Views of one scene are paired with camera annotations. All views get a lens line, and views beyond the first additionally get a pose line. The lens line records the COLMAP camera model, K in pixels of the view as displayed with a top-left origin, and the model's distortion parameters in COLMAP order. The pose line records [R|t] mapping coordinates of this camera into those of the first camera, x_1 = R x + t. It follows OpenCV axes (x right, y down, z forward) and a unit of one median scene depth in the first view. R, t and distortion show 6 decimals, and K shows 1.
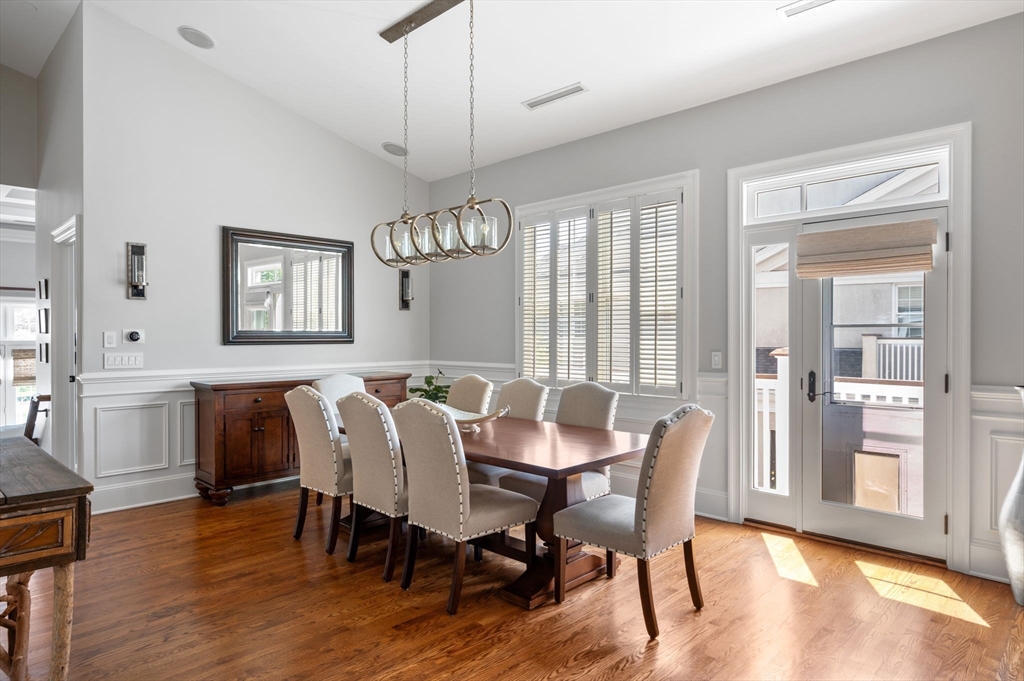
lens RADIAL K [[610.9, 0, 516.1], [0, 610.9, 340.9], [0, 0, 1]] dist [-0.001582, 0.002577]
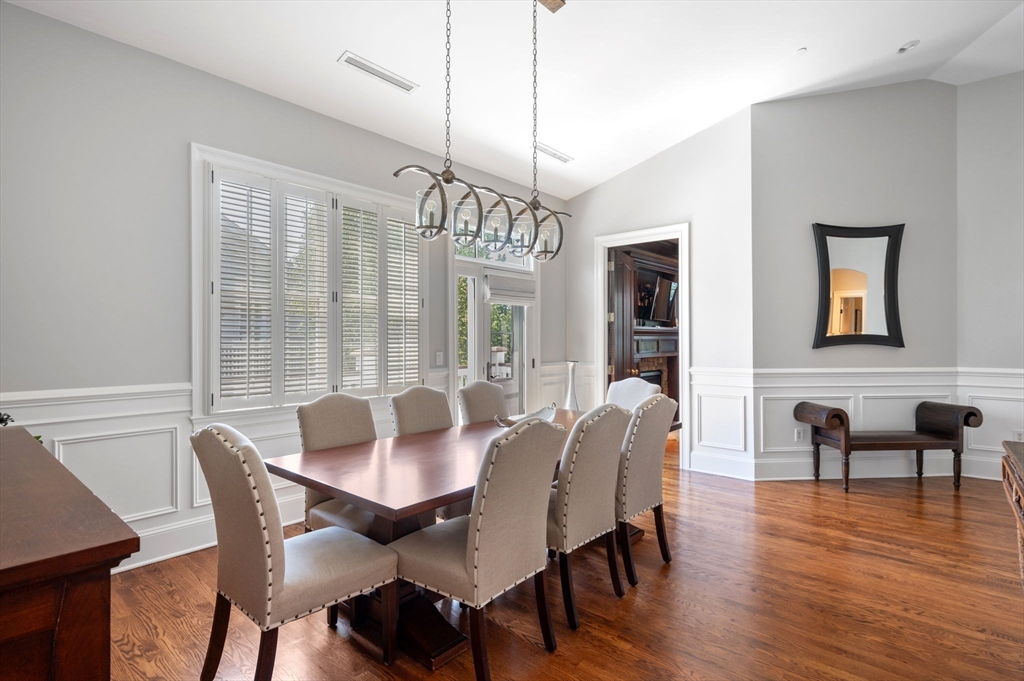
lens RADIAL K [[503.8, 0, 516.4], [0, 503.8, 339.0], [0, 0, 1]] dist [-0.002680, -0.000124]
pose [[-0.047592, 0.007384, 0.998840, -0.383746], [0.012254, 0.999902, -0.006808, -0.000126], [-0.998792, 0.011915, -0.047678, 0.467798]]
